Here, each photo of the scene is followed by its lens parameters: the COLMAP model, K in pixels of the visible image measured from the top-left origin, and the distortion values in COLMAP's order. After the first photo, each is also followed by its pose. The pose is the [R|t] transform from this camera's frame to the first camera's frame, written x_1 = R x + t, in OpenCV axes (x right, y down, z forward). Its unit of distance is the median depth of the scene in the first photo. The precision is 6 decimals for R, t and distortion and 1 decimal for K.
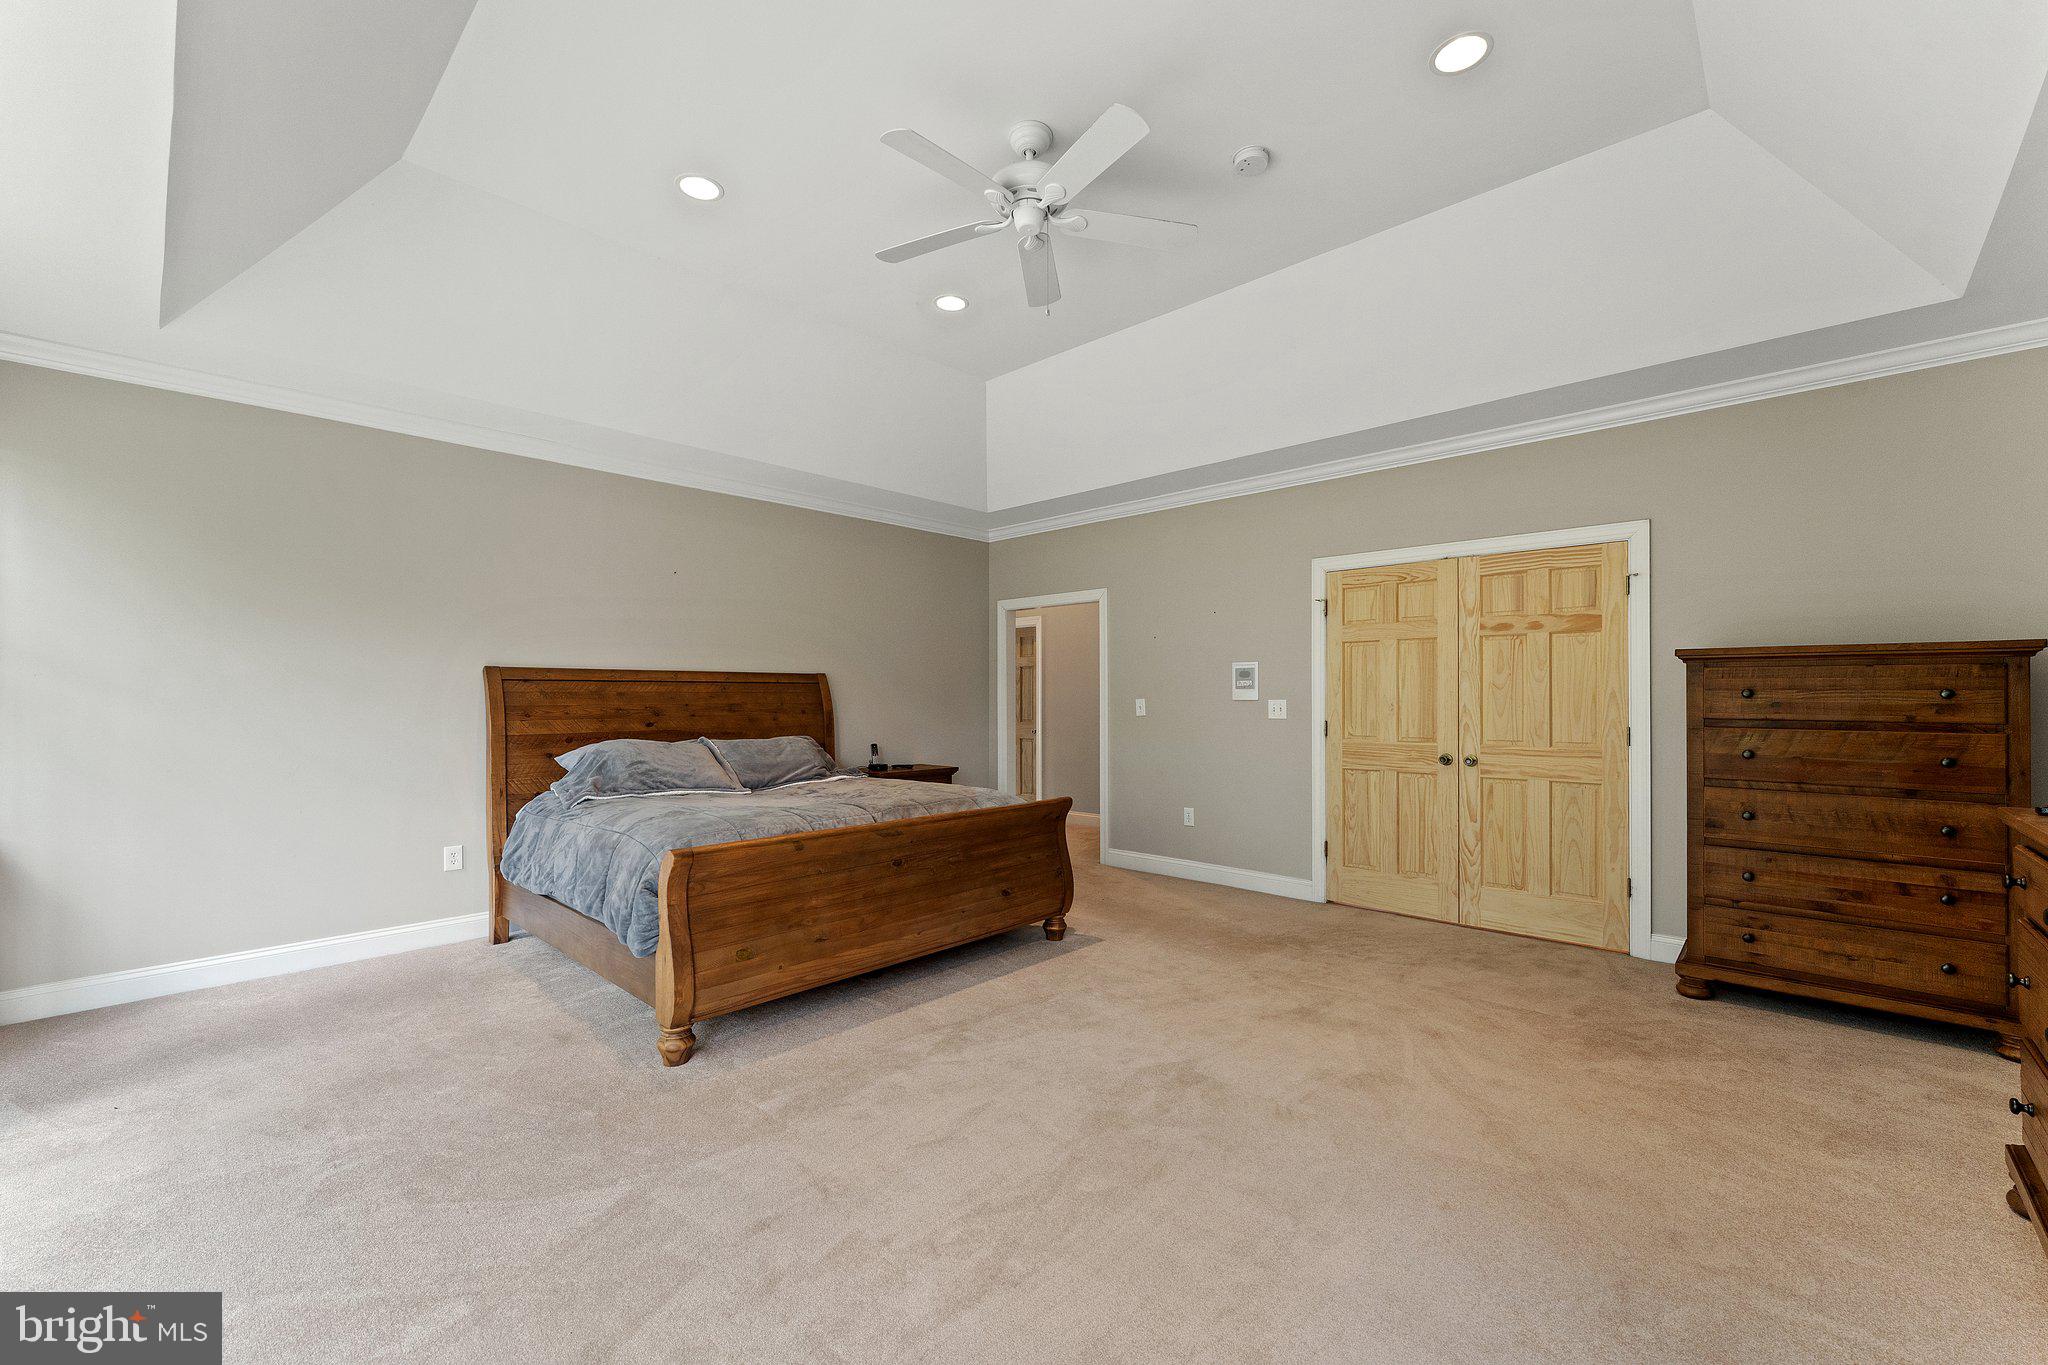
lens RADIAL K [[840.9, 0, 1027.8], [0, 840.9, 673.5], [0, 0, 1]] dist [0.001089, 0.000208]
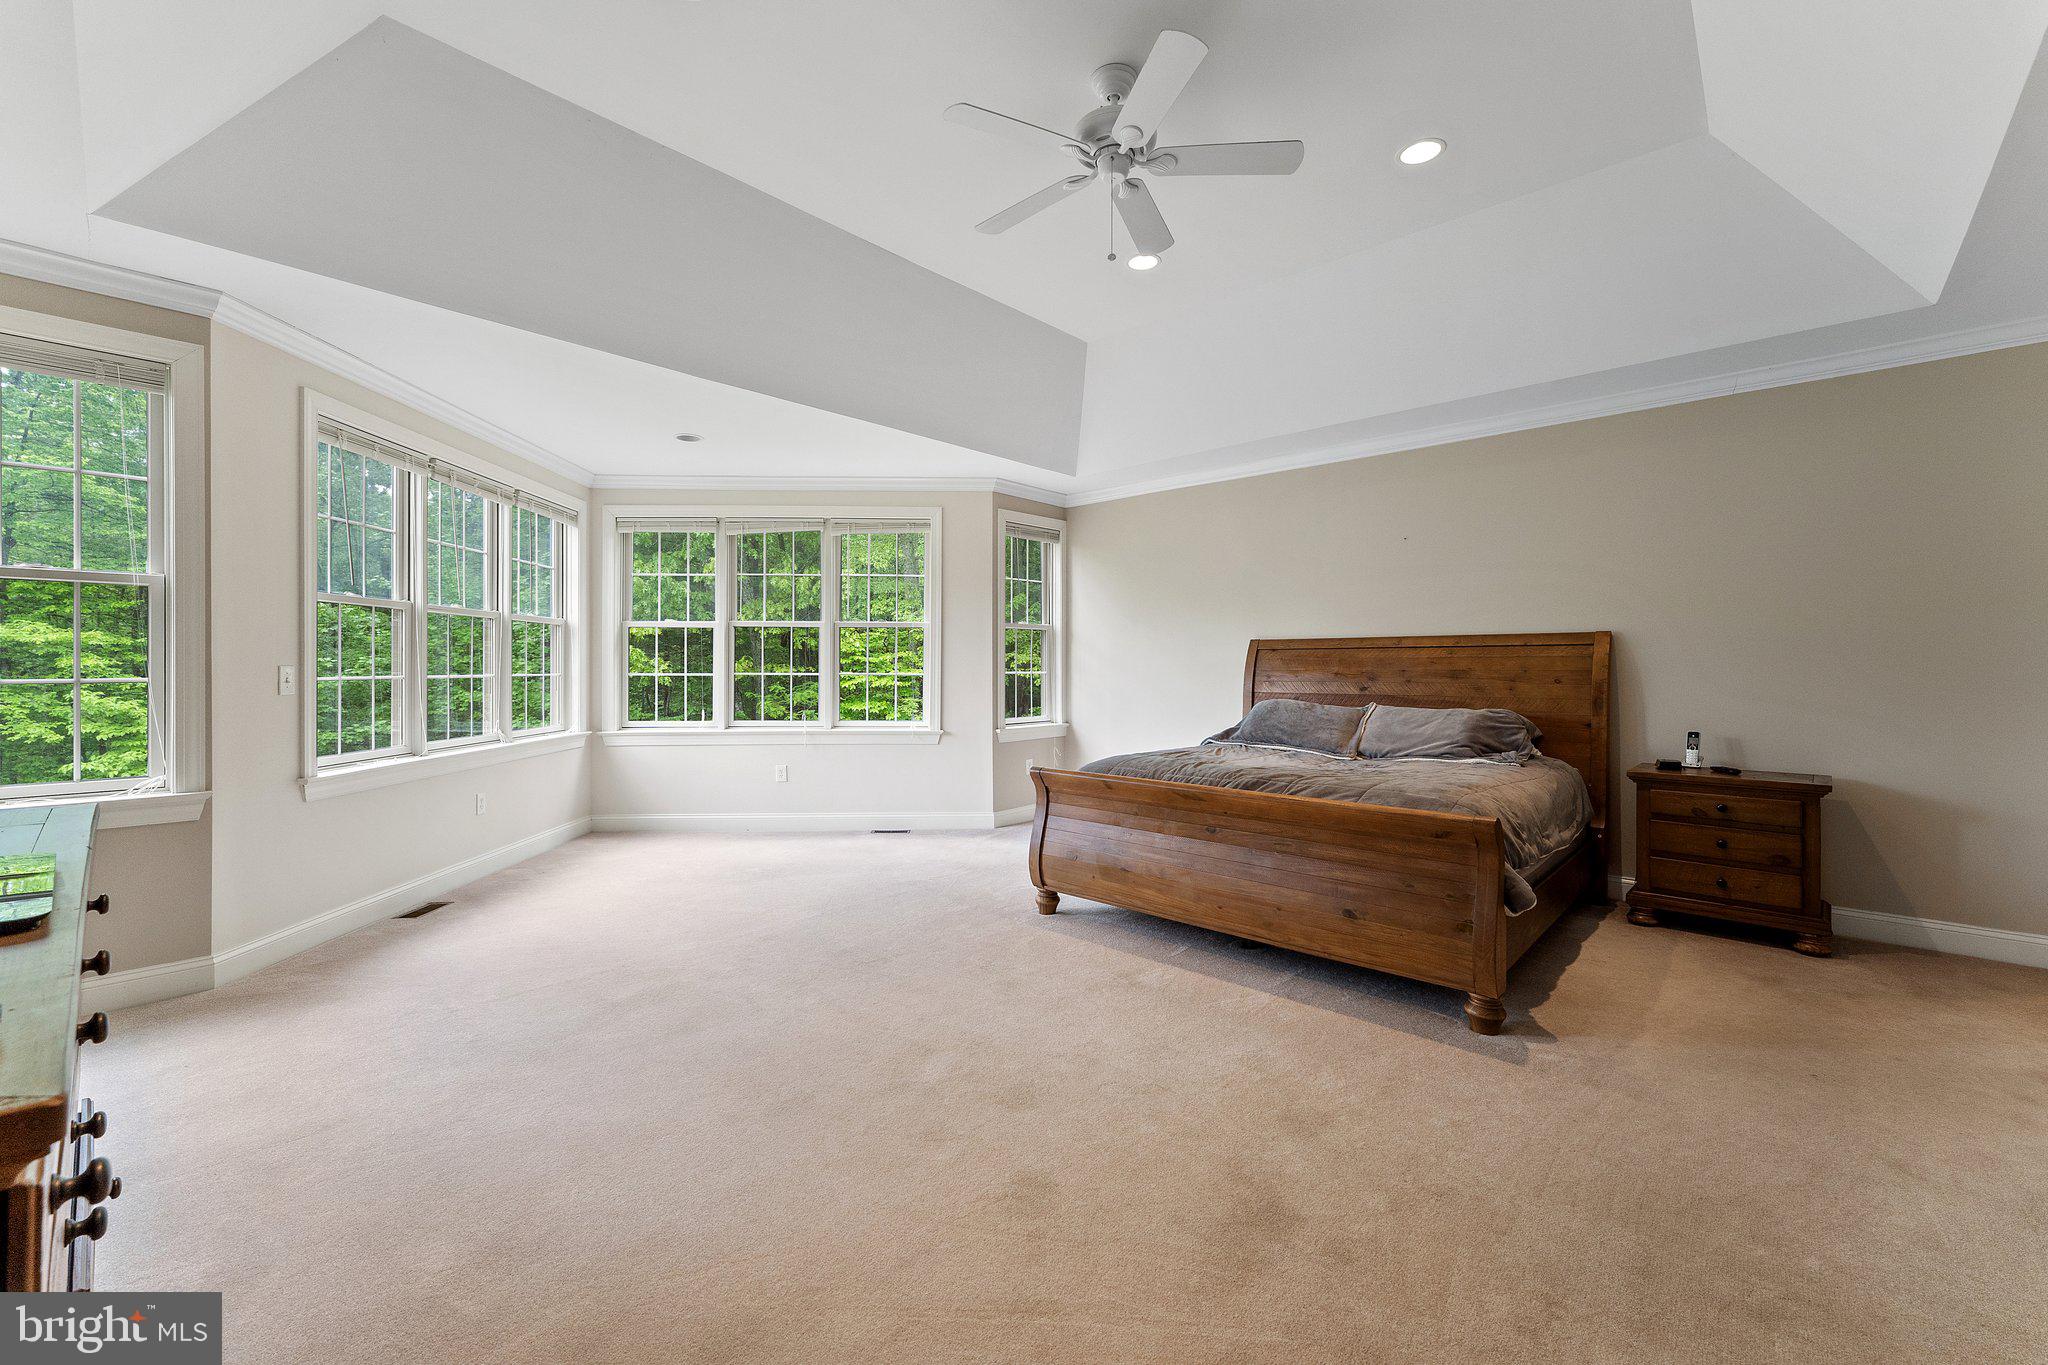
lens RADIAL K [[840.9, 0, 1027.8], [0, 840.9, 673.5], [0, 0, 1]] dist [0.001089, 0.000208]
pose [[-0.001087, 0.009596, -0.999953, 0.663115], [0.026722, 0.999597, 0.009563, 0.022000], [0.999642, -0.026711, -0.001343, 0.633283]]
